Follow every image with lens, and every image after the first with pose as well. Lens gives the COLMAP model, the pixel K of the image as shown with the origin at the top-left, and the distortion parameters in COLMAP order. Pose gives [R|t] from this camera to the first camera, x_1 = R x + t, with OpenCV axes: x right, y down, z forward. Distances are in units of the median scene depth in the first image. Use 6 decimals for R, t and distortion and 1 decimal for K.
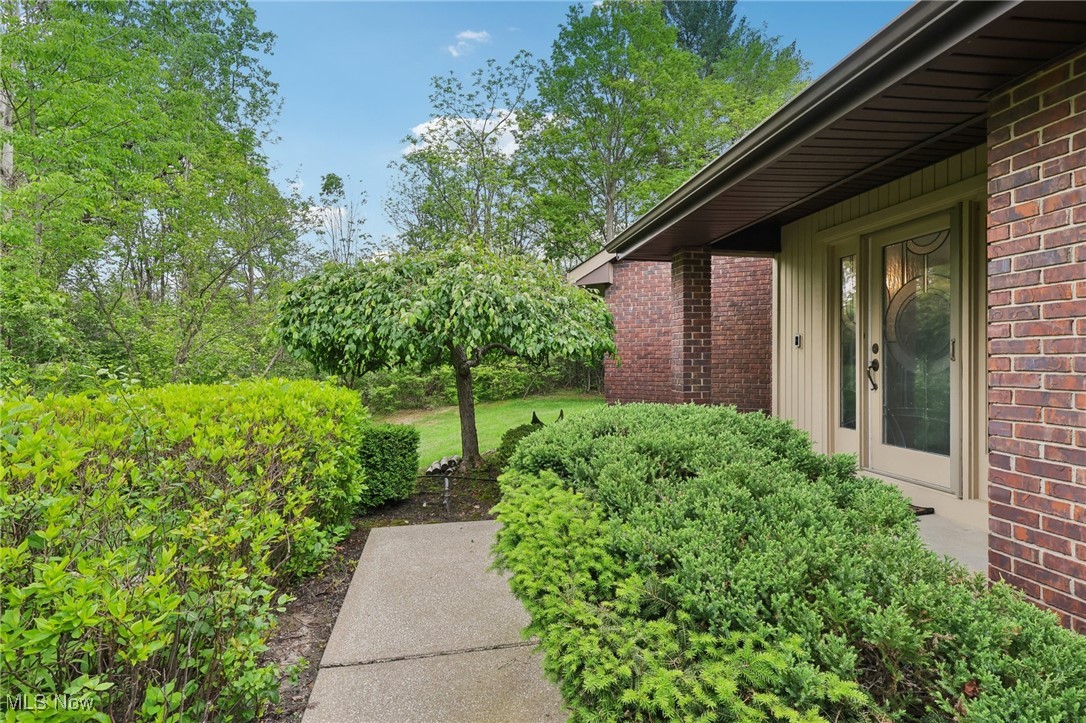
lens RADIAL K [[511.6, 0, 543.5], [0, 511.6, 361.4], [0, 0, 1]] dist [0.001805, 0.000150]
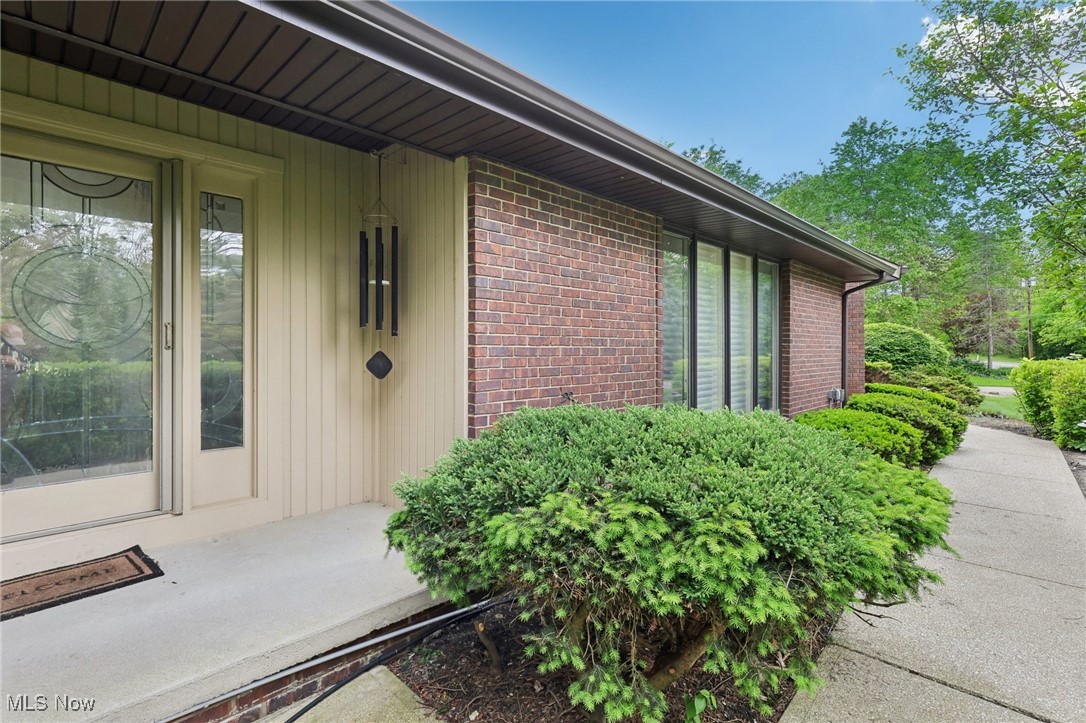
lens RADIAL K [[511.6, 0, 544.3], [0, 511.6, 357.3], [0, 0, 1]] dist [0.001805, 0.000150]
pose [[-0.586184, -0.002844, 0.810173, -0.352341], [0.000667, 0.999992, 0.003992, 0.015132], [-0.810178, 0.002880, -0.586177, 1.723119]]
